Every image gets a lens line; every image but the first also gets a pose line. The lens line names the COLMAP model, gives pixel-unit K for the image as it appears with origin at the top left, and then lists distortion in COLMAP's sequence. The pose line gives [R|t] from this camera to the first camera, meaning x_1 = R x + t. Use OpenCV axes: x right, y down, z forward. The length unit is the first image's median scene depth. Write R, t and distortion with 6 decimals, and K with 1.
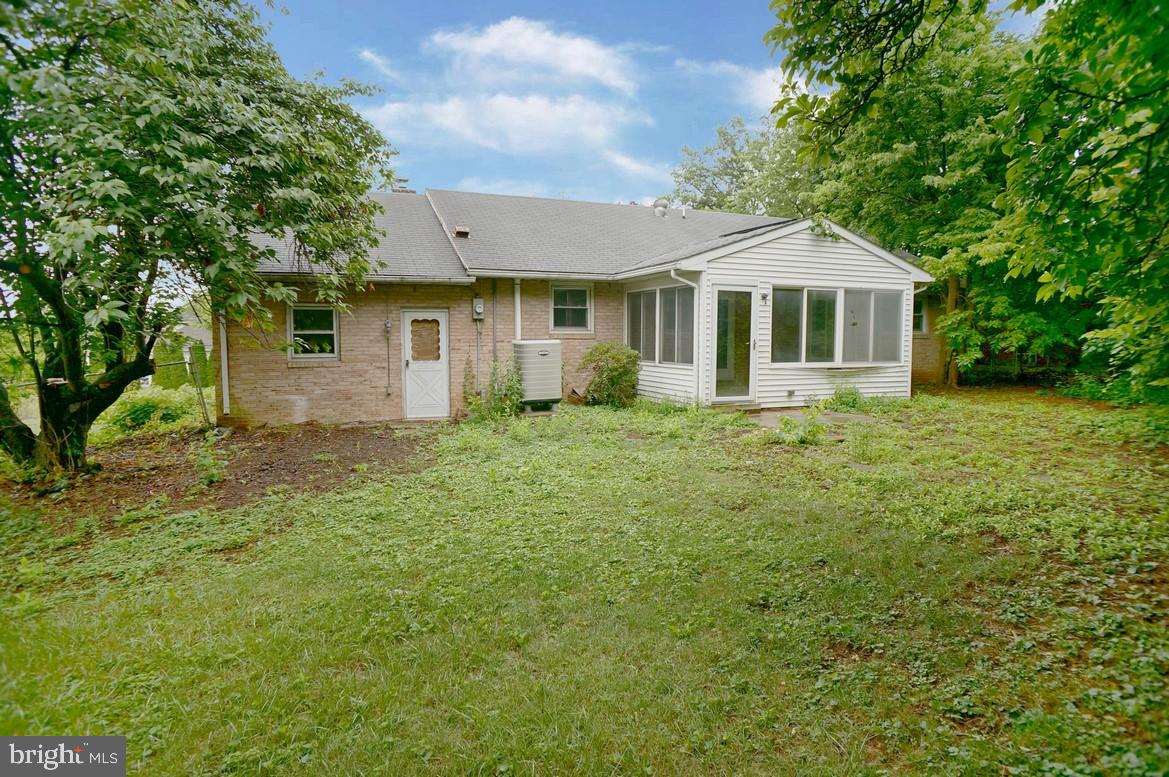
lens RADIAL K [[630.9, 0, 584.5], [0, 630.9, 388.5], [0, 0, 1]] dist [-0.070199, 0.046256]
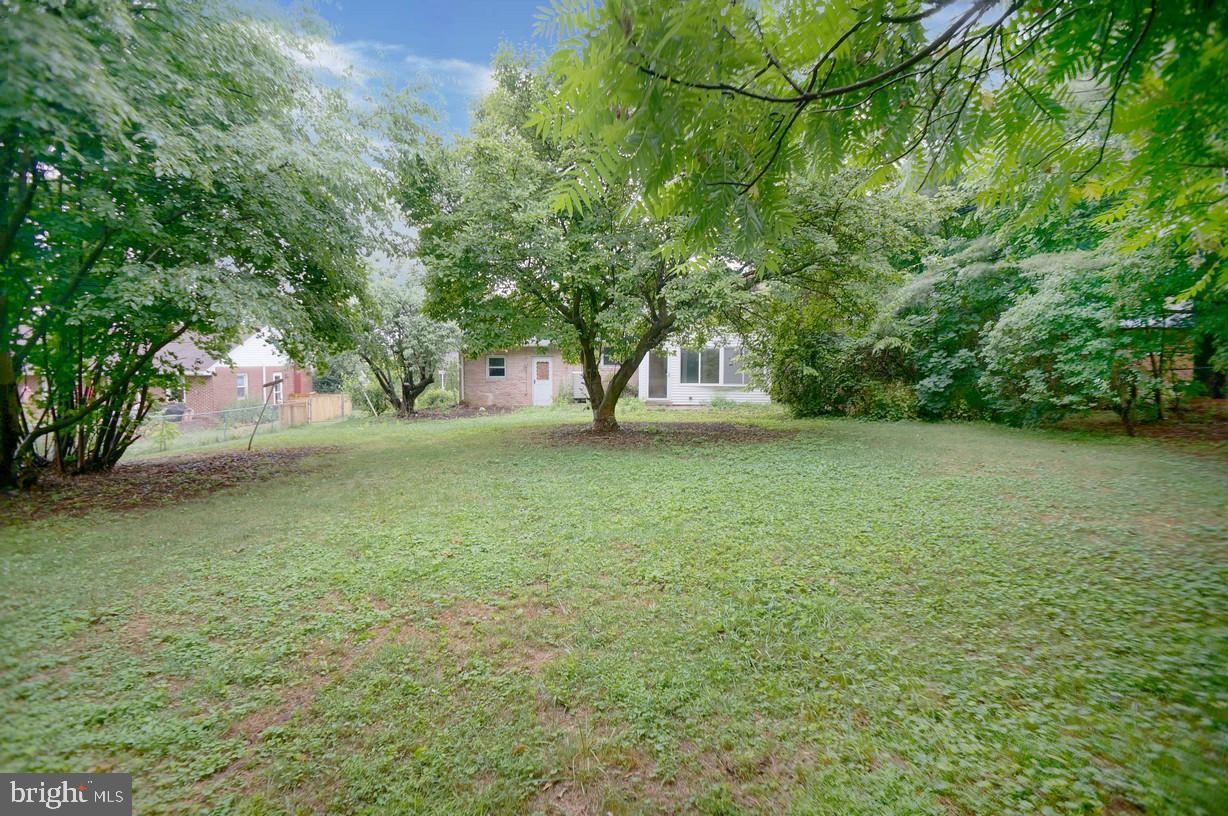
lens RADIAL K [[662.8, 0, 614.0], [0, 662.8, 408.0], [0, 0, 1]] dist [-0.070199, 0.046256]
pose [[0.914635, 0.031743, -0.403032, 0.985673], [-0.035191, 0.999380, -0.001152, 0.051497], [0.402746, 0.015237, 0.915185, -1.107185]]
